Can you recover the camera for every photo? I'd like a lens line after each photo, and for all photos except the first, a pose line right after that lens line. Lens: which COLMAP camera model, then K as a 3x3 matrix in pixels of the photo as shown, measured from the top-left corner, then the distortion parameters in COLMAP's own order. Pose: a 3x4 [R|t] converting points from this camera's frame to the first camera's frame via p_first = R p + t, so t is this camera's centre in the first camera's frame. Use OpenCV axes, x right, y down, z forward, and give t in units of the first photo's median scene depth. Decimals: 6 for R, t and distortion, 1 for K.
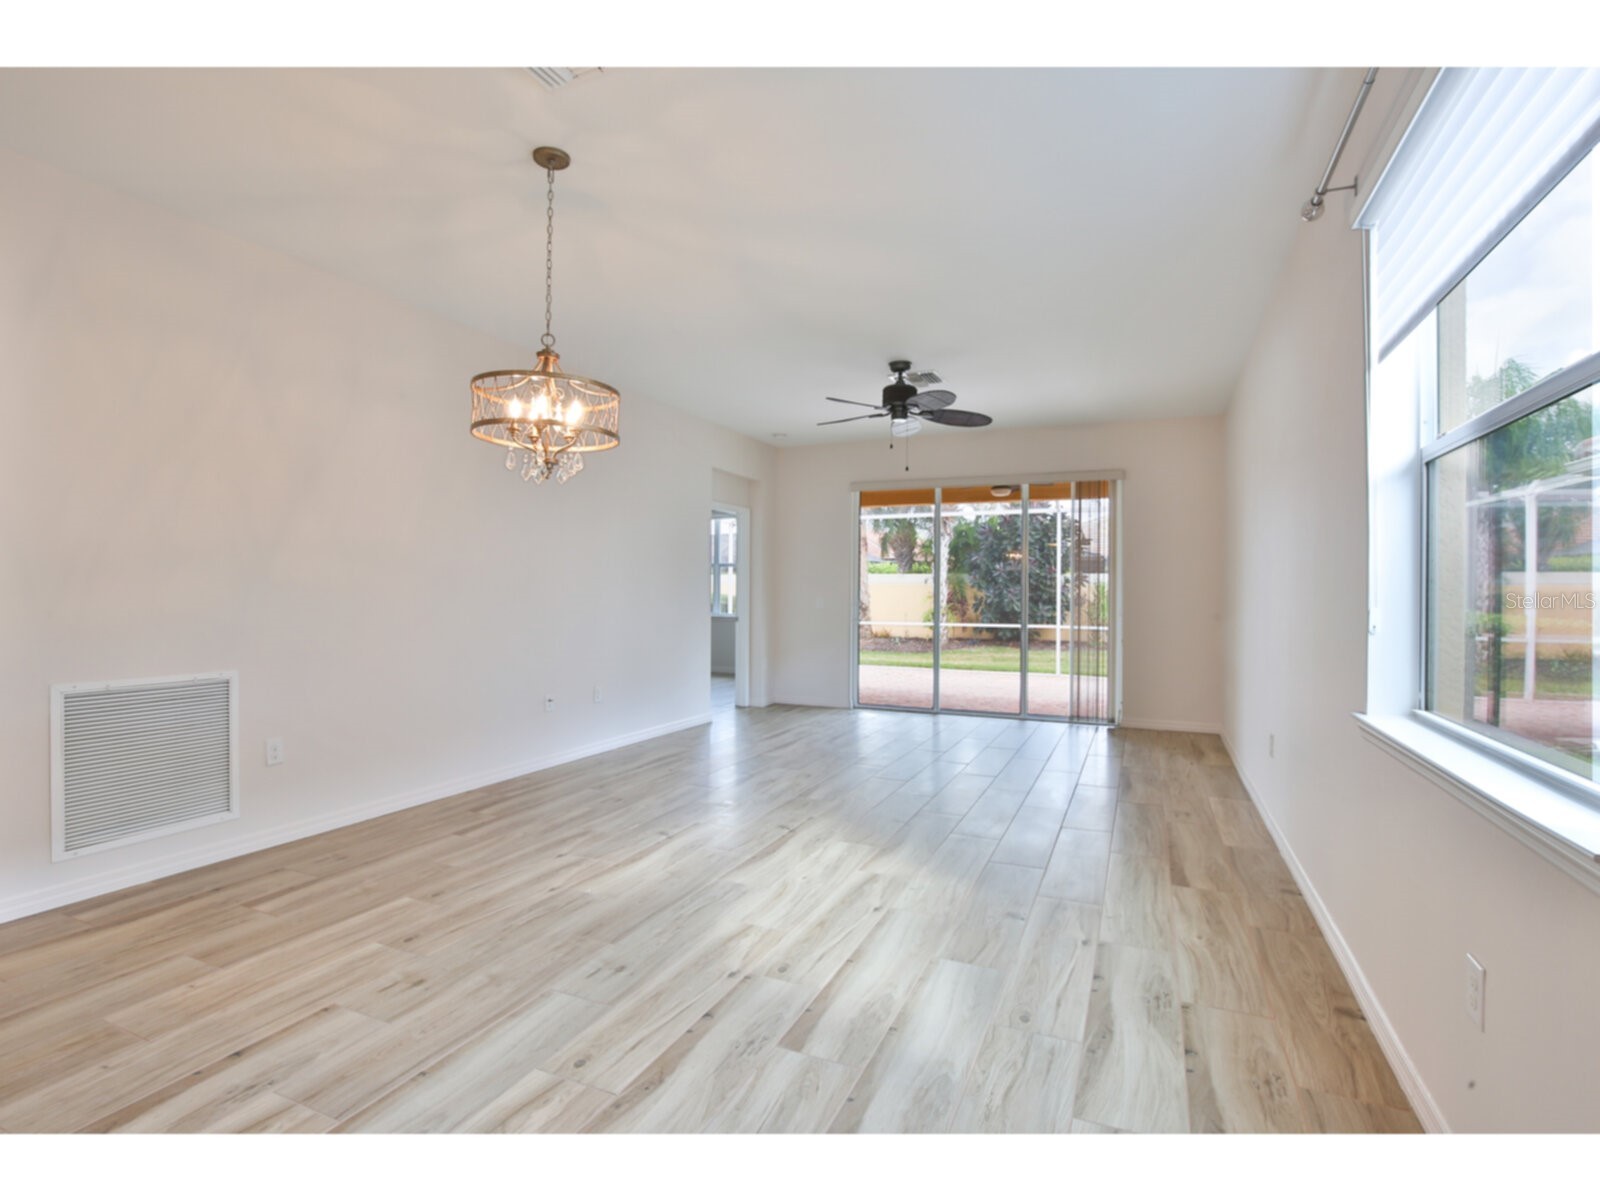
lens RADIAL K [[774.4, 0, 811.7], [0, 774.4, 588.9], [0, 0, 1]] dist [-0.037654, 0.007623]
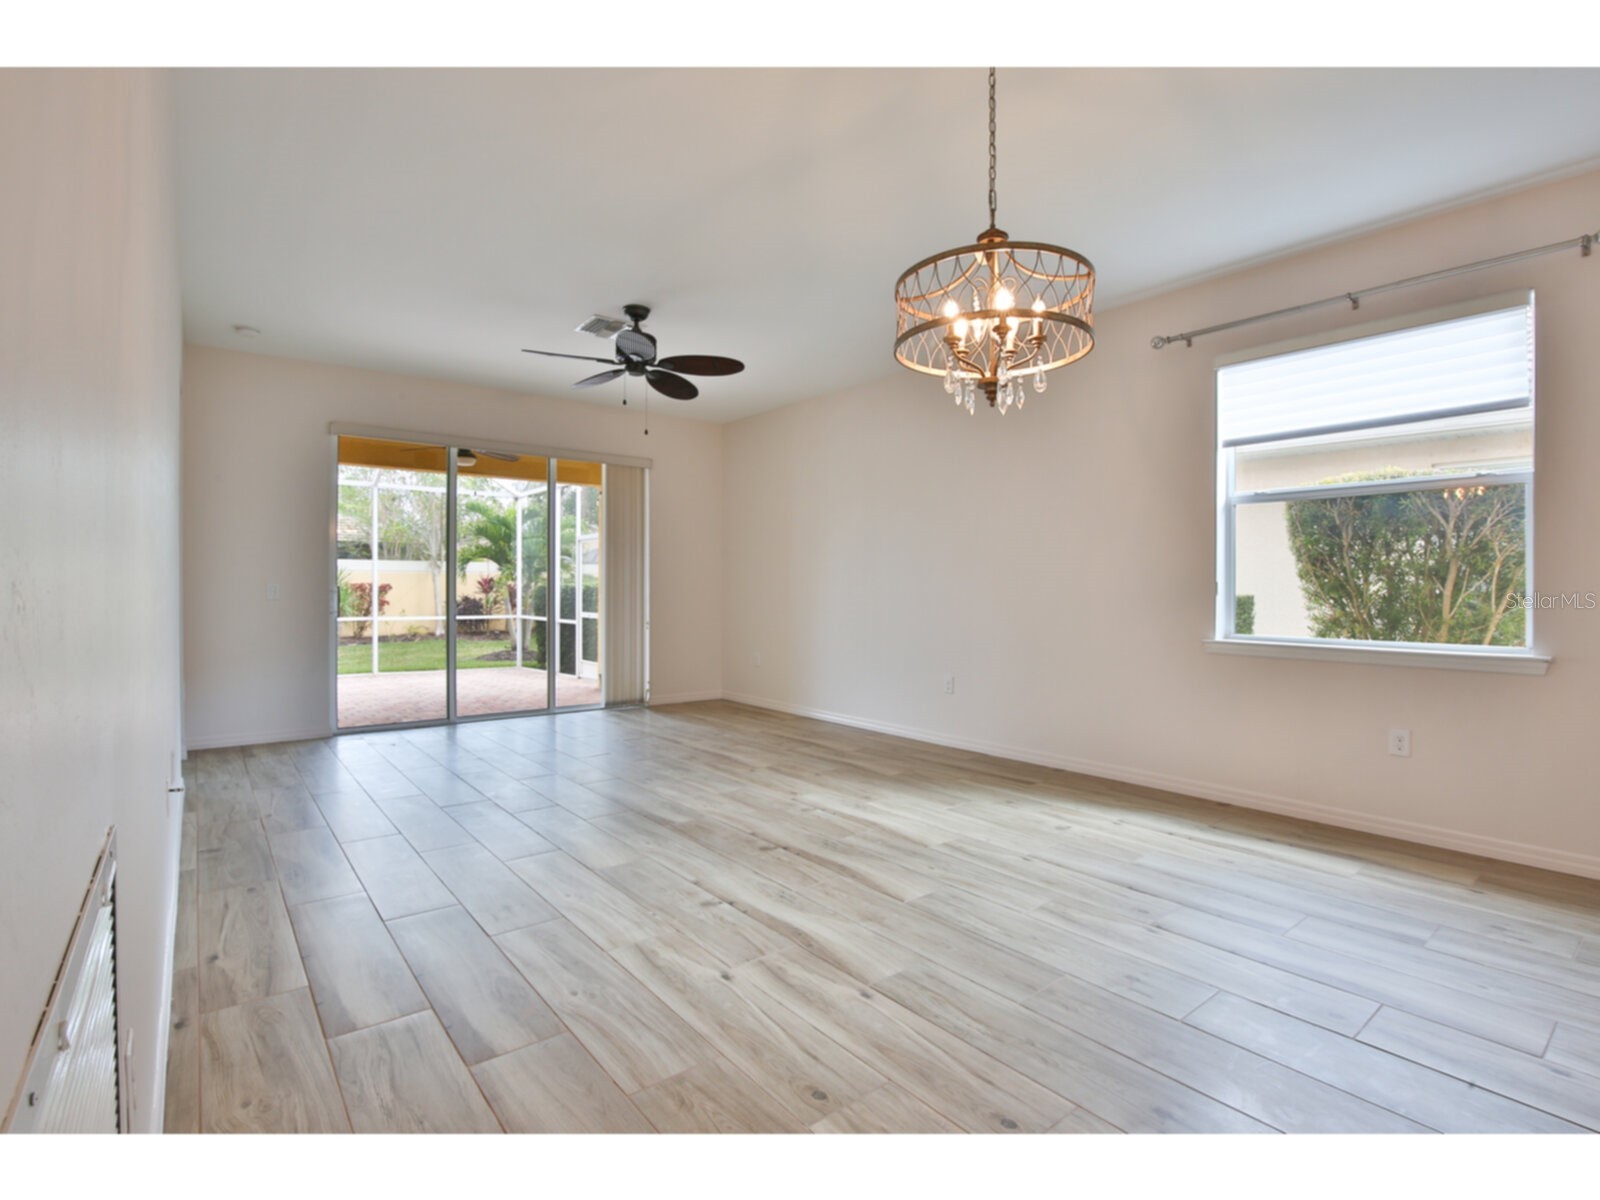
lens RADIAL K [[774.4, 0, 811.7], [0, 774.4, 588.9], [0, 0, 1]] dist [-0.037654, 0.007623]
pose [[0.461256, -0.006856, 0.887241, -1.071895], [-0.004834, 0.999936, 0.010240, 0.022789], [-0.887254, -0.009012, 0.461193, 0.807290]]
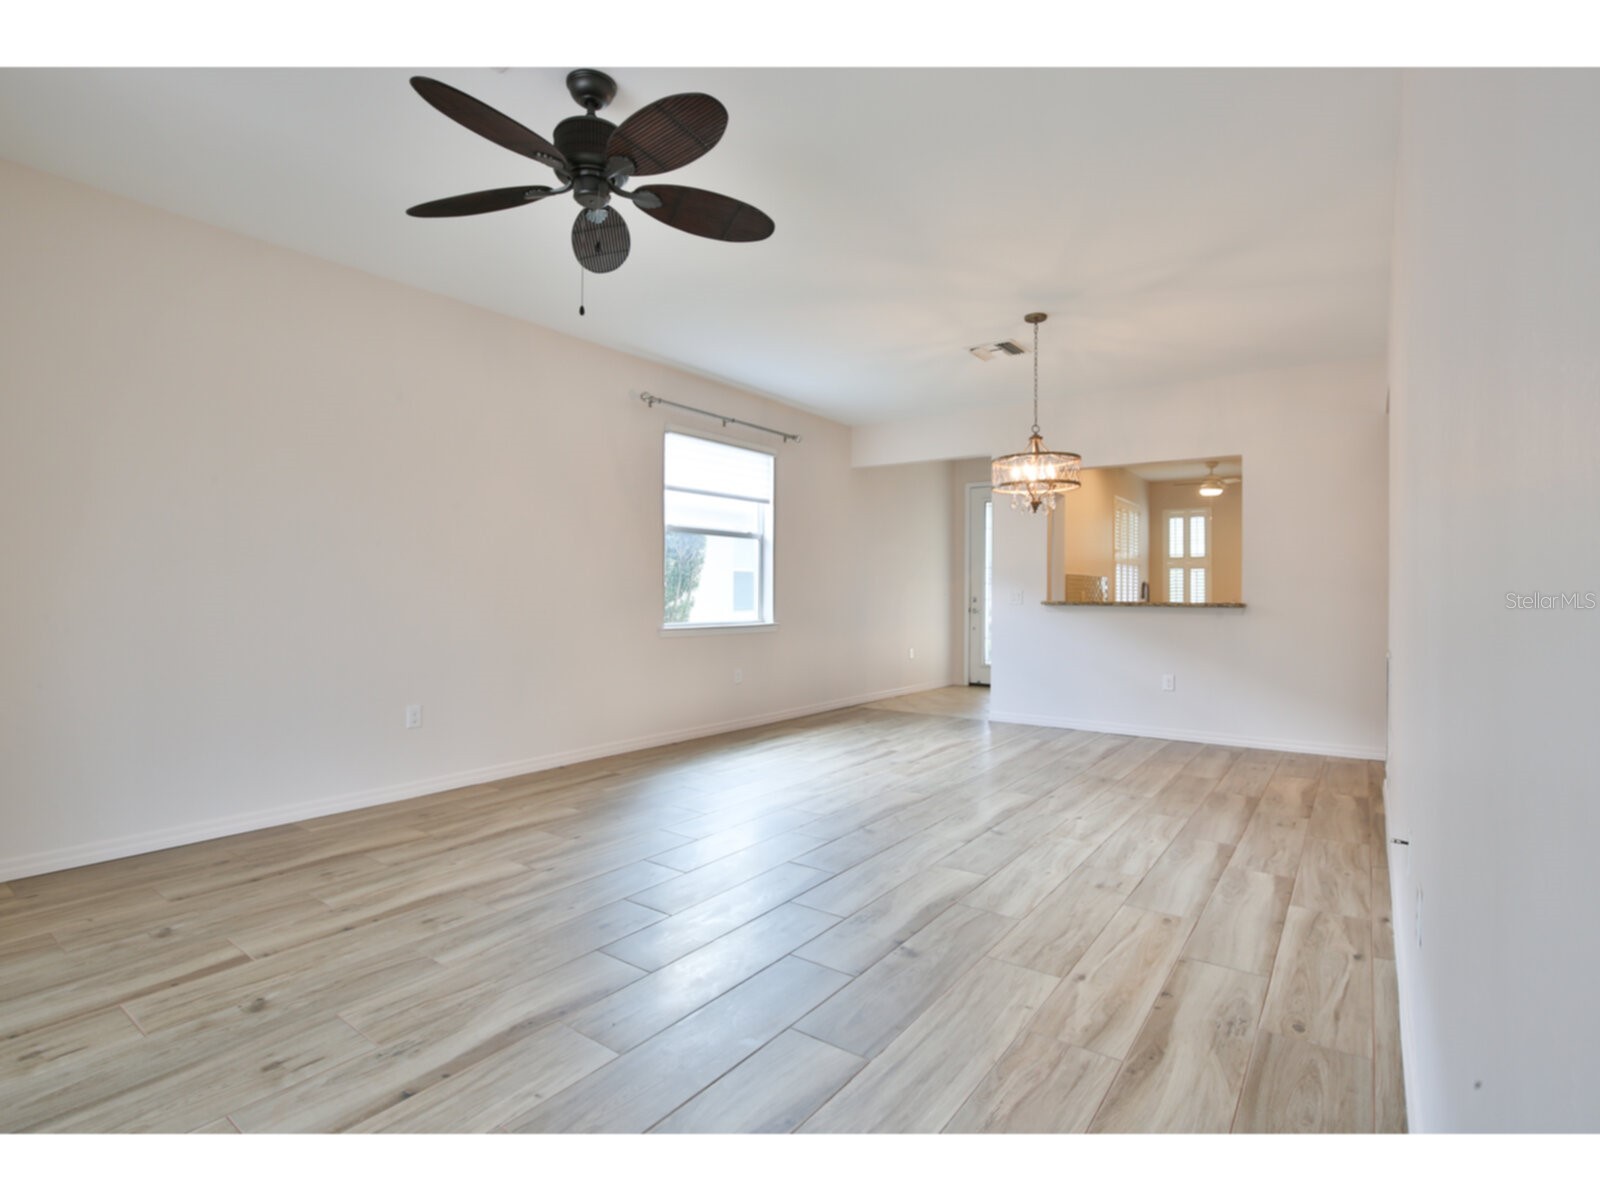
lens RADIAL K [[774.4, 0, 811.7], [0, 774.4, 588.9], [0, 0, 1]] dist [-0.037654, 0.007623]
pose [[-0.976273, -0.011367, 0.216243, -0.233308], [-0.013318, 0.999883, -0.007563, 0.038133], [-0.216132, -0.010263, -0.976310, 2.711035]]
